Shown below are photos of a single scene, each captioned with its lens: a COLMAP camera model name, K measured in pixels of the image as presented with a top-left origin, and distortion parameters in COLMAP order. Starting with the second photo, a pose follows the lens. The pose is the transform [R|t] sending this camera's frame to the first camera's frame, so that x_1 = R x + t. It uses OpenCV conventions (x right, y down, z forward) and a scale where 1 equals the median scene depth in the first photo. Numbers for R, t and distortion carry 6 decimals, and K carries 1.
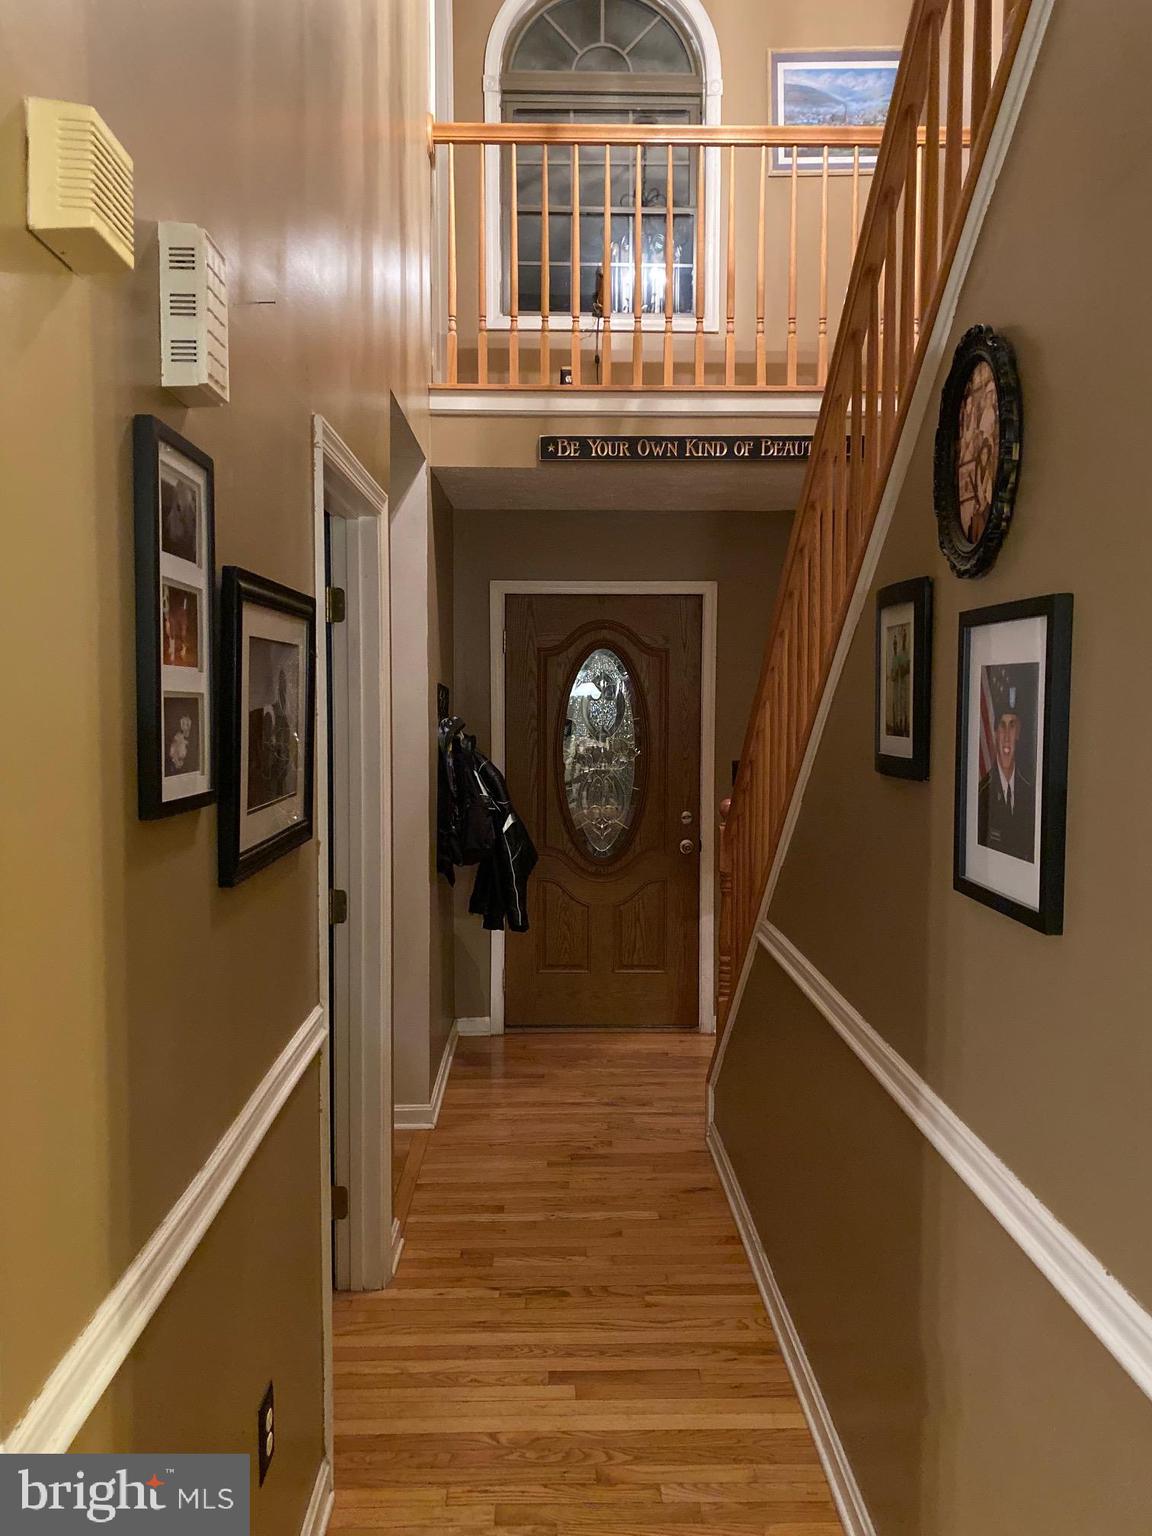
lens RADIAL K [[1160.7, 0, 576.0], [0, 1160.7, 768.0], [0, 0, 1]] dist [-0.000646, -0.000522]
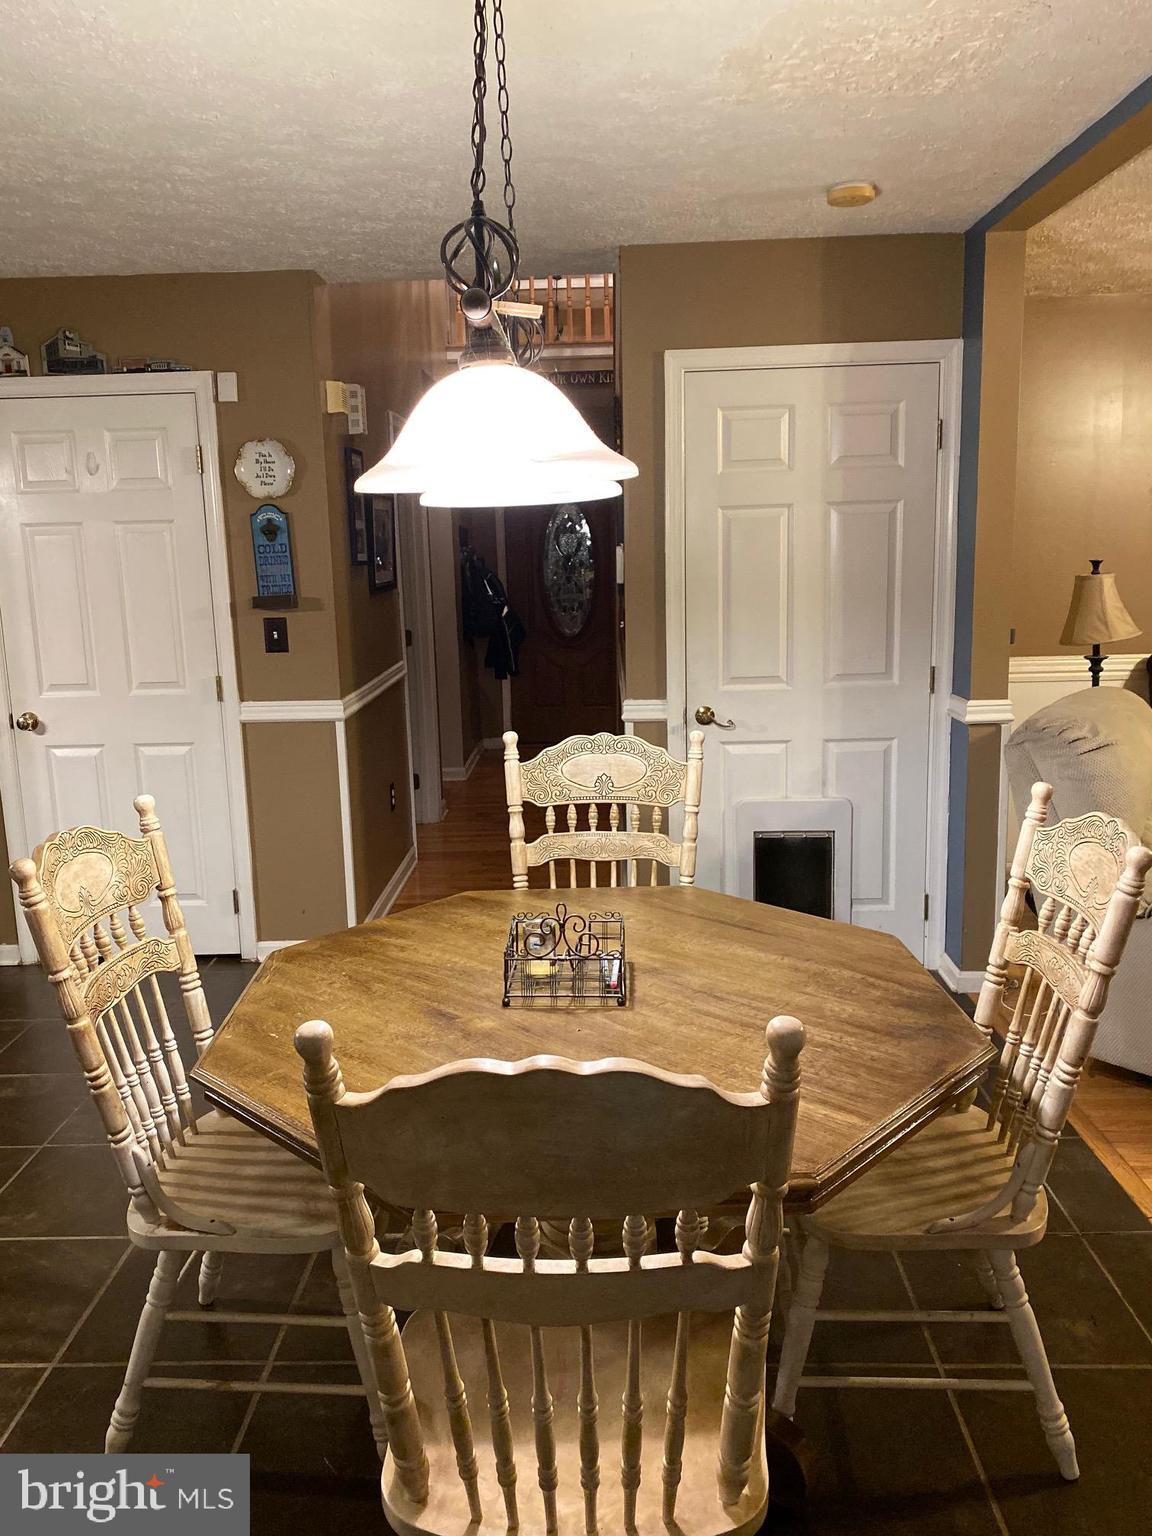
lens RADIAL K [[1229.4, 0, 576.0], [0, 1229.4, 768.0], [0, 0, 1]] dist [0.003275, -0.000217]
pose [[0.998042, -0.022720, -0.058278, 0.150993], [0.029572, 0.992388, 0.119549, 0.068837], [0.055118, -0.121039, 0.991116, -0.822205]]
